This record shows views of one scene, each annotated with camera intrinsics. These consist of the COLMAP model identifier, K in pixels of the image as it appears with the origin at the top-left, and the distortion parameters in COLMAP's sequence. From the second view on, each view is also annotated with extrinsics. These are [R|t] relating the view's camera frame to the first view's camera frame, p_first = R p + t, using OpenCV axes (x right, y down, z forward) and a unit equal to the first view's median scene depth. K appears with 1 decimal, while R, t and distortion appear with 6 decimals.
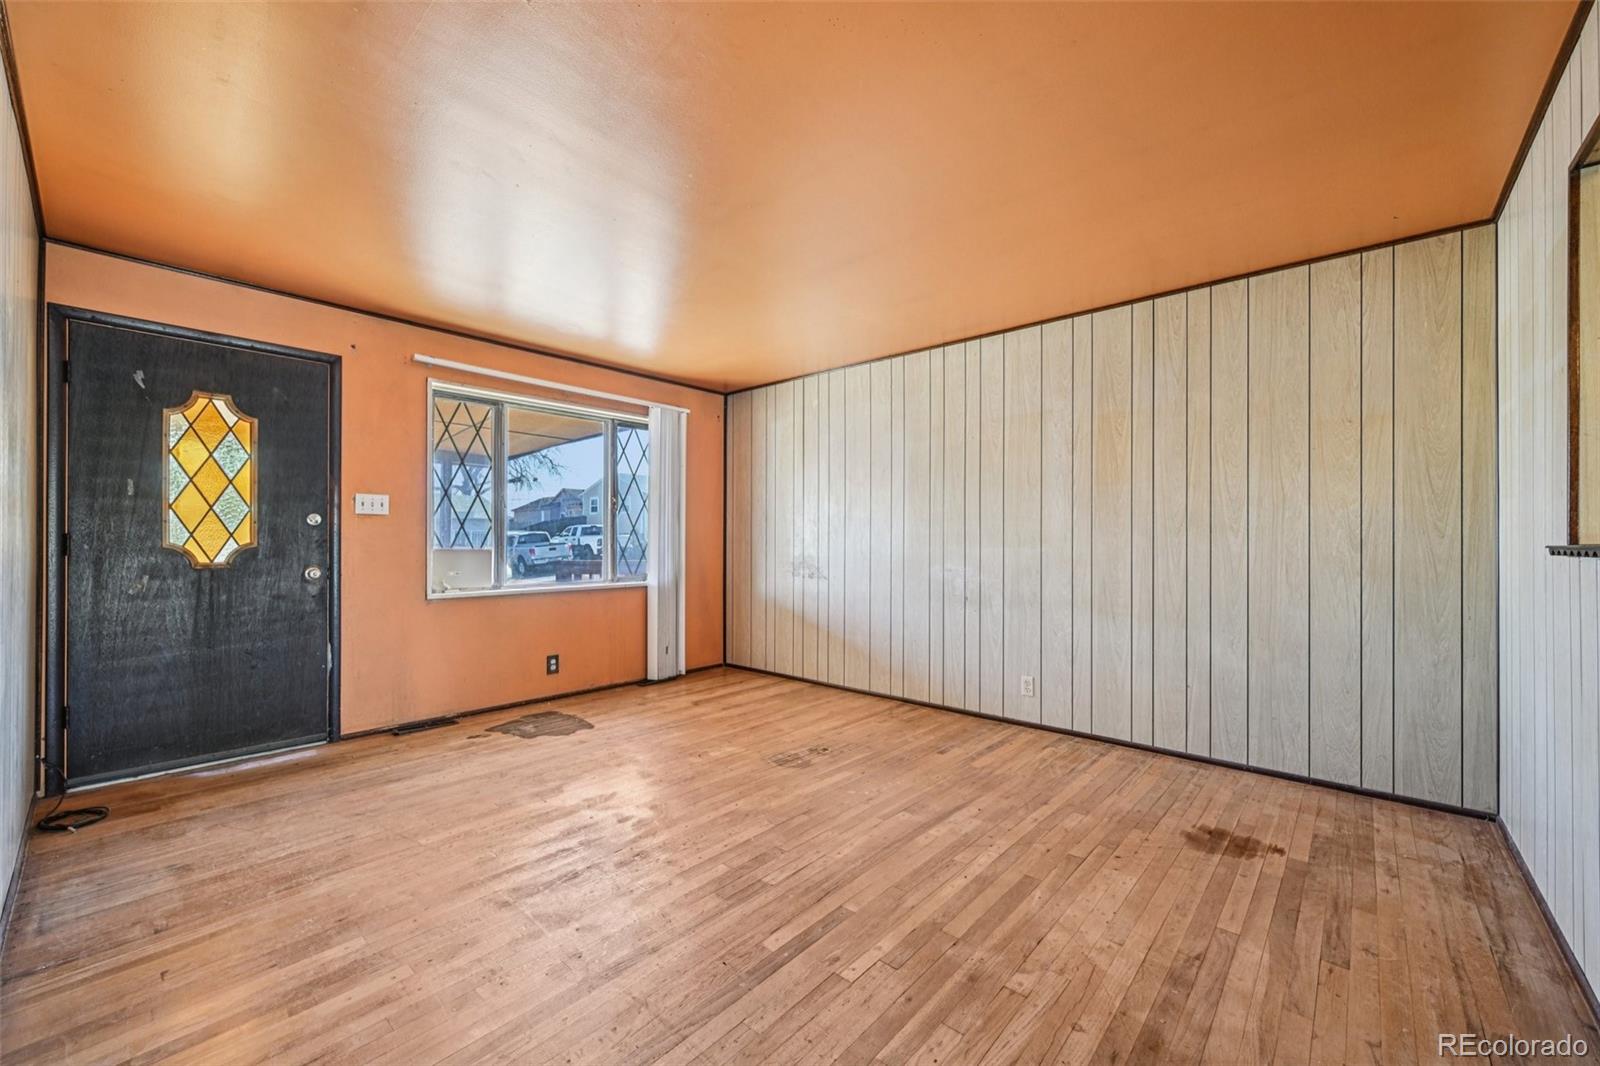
lens RADIAL K [[633.8, 0, 806.7], [0, 633.8, 537.0], [0, 0, 1]] dist [-0.002638, 0.000885]
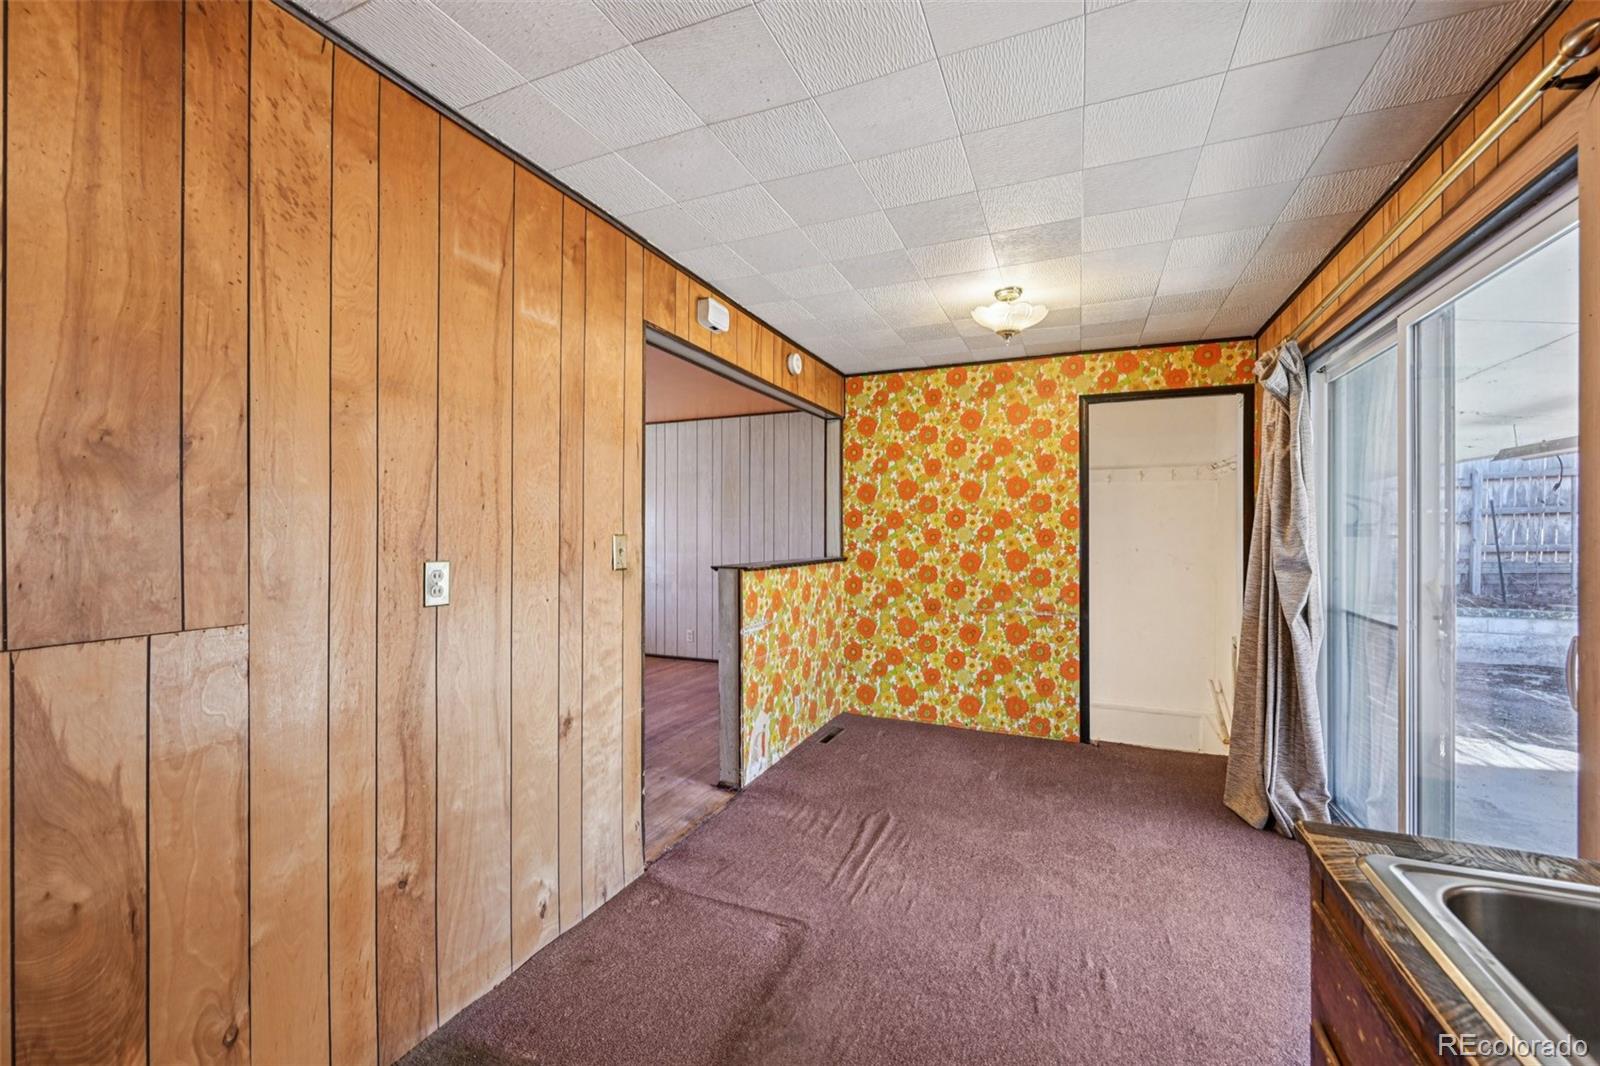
lens RADIAL K [[633.8, 0, 813.2], [0, 633.8, 529.9], [0, 0, 1]] dist [-0.002638, 0.000885]
pose [[0.949685, 0.001255, 0.313205, 0.151040], [-0.000075, 0.999993, -0.003777, -0.042885], [-0.313208, 0.003564, 0.949678, -0.782371]]
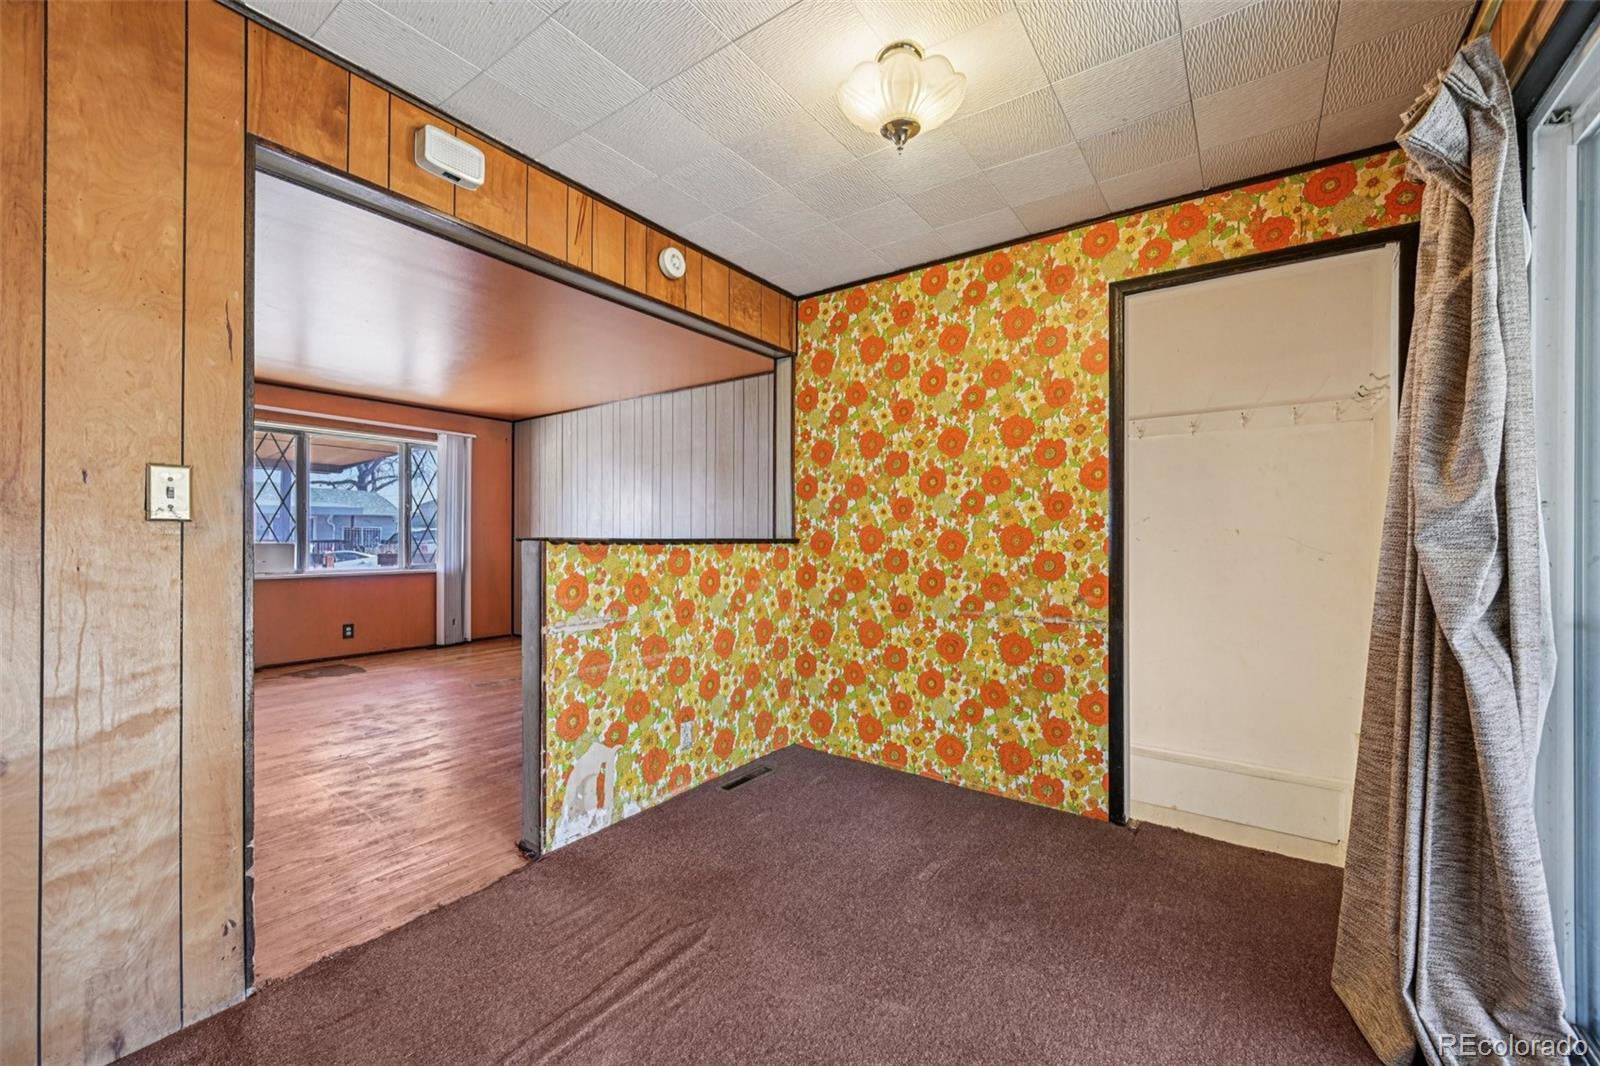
lens RADIAL K [[633.8, 0, 812.5], [0, 633.8, 536.3], [0, 0, 1]] dist [-0.002638, 0.000885]
pose [[0.994287, 0.002419, 0.106712, 0.550806], [-0.002220, 0.999996, -0.001980, 0.007550], [-0.106717, 0.001732, 0.994288, -0.538644]]
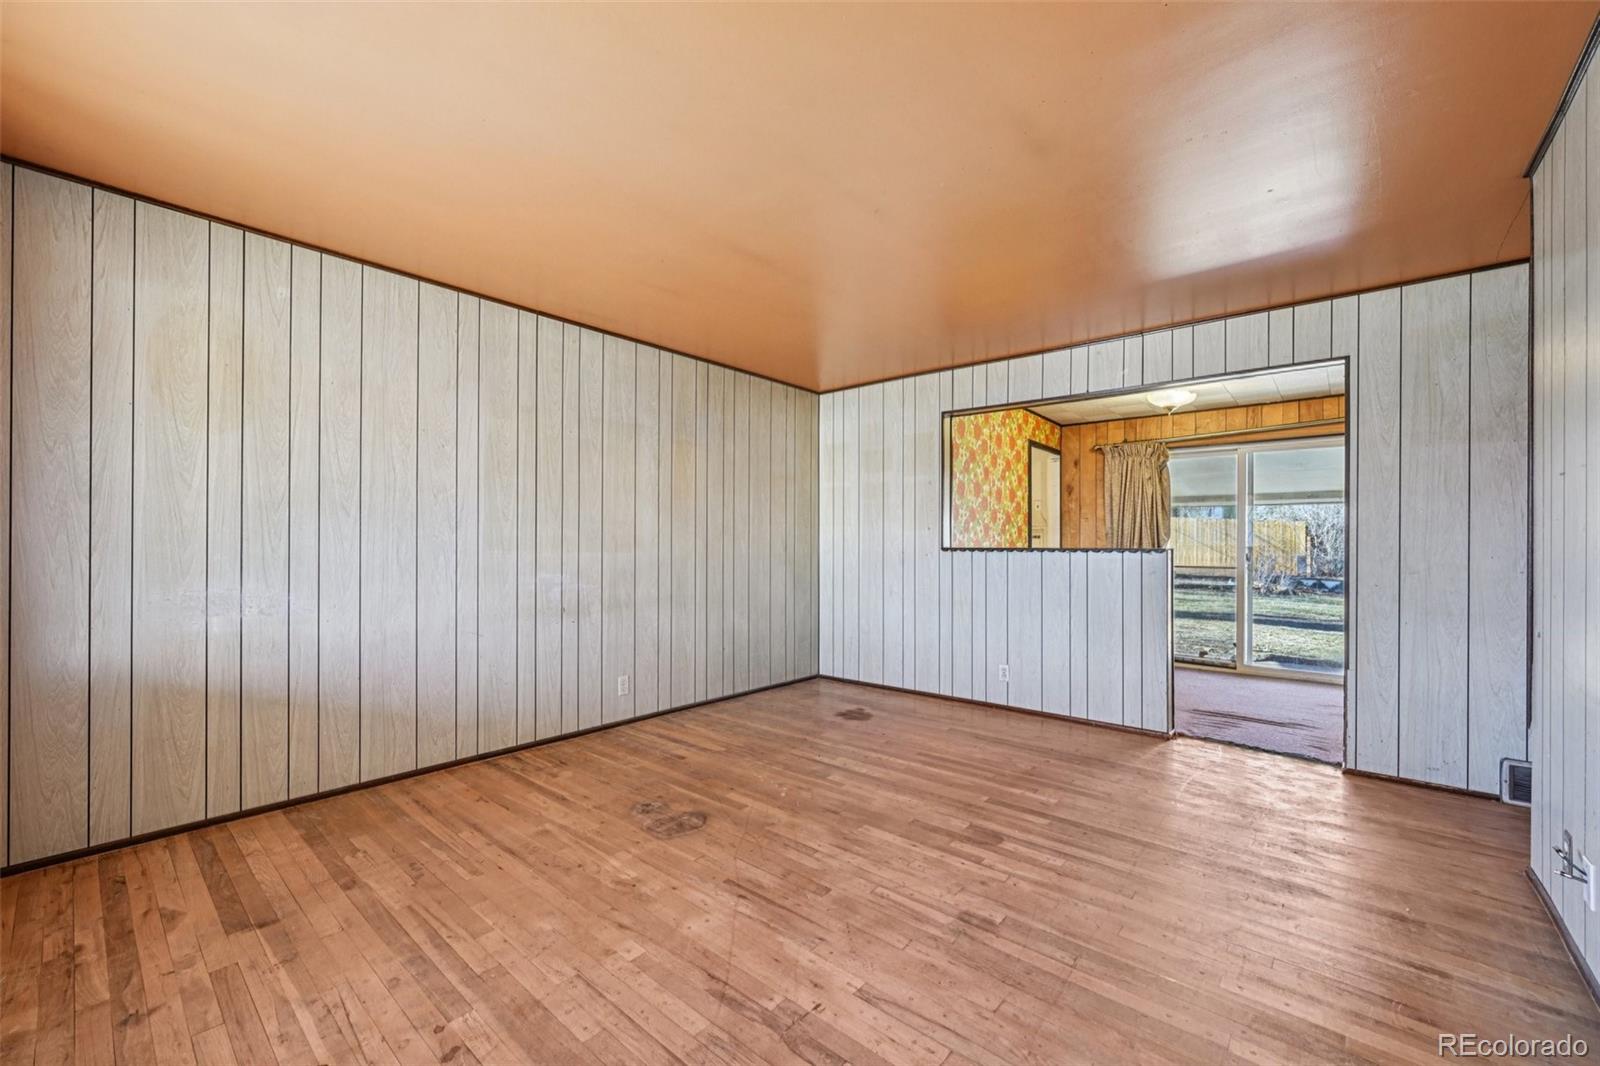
lens RADIAL K [[633.8, 0, 804.3], [0, 633.8, 542.9], [0, 0, 1]] dist [-0.002638, 0.000885]
pose [[-0.008490, -0.001440, 0.999963, -0.780571], [-0.006442, 0.999978, 0.001386, -0.001655], [-0.999943, -0.006430, -0.008499, 0.807395]]
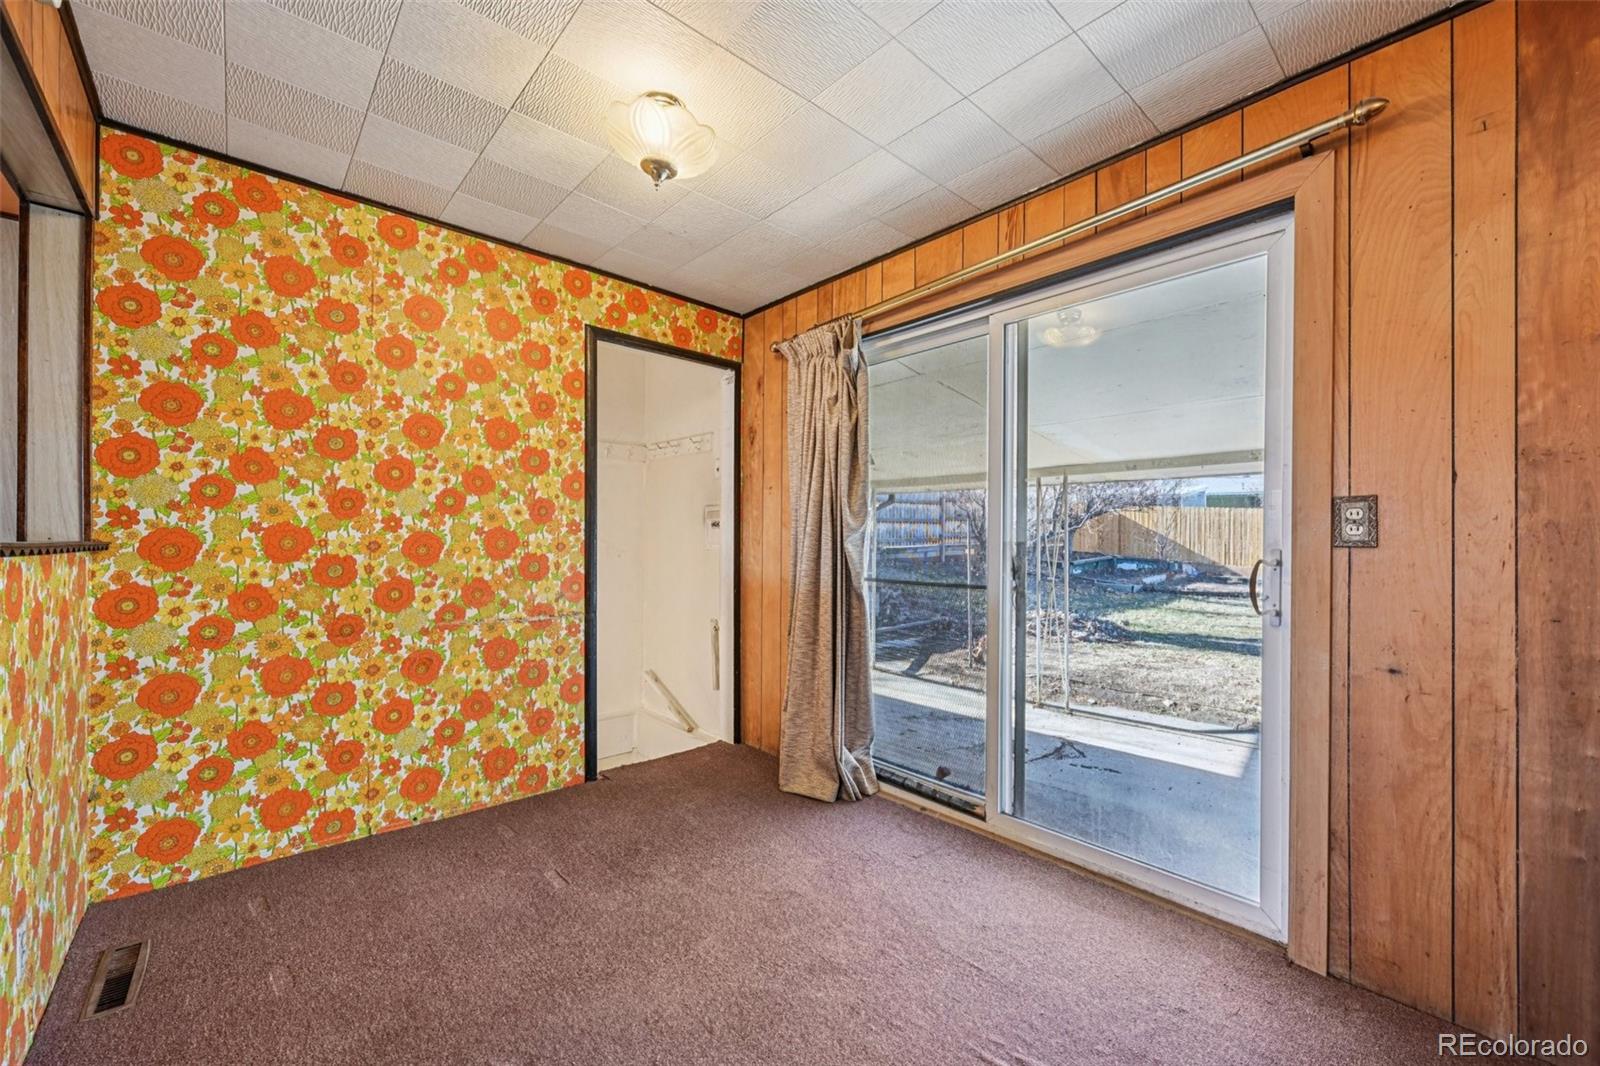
lens RADIAL K [[633.8, 0, 799.2], [0, 633.8, 540.1], [0, 0, 1]] dist [-0.002638, 0.000885]
pose [[0.121528, 0.002101, 0.992586, 0.142379], [-0.003550, 0.999992, -0.001682, 0.006673], [-0.992582, -0.003319, 0.121535, -0.234170]]
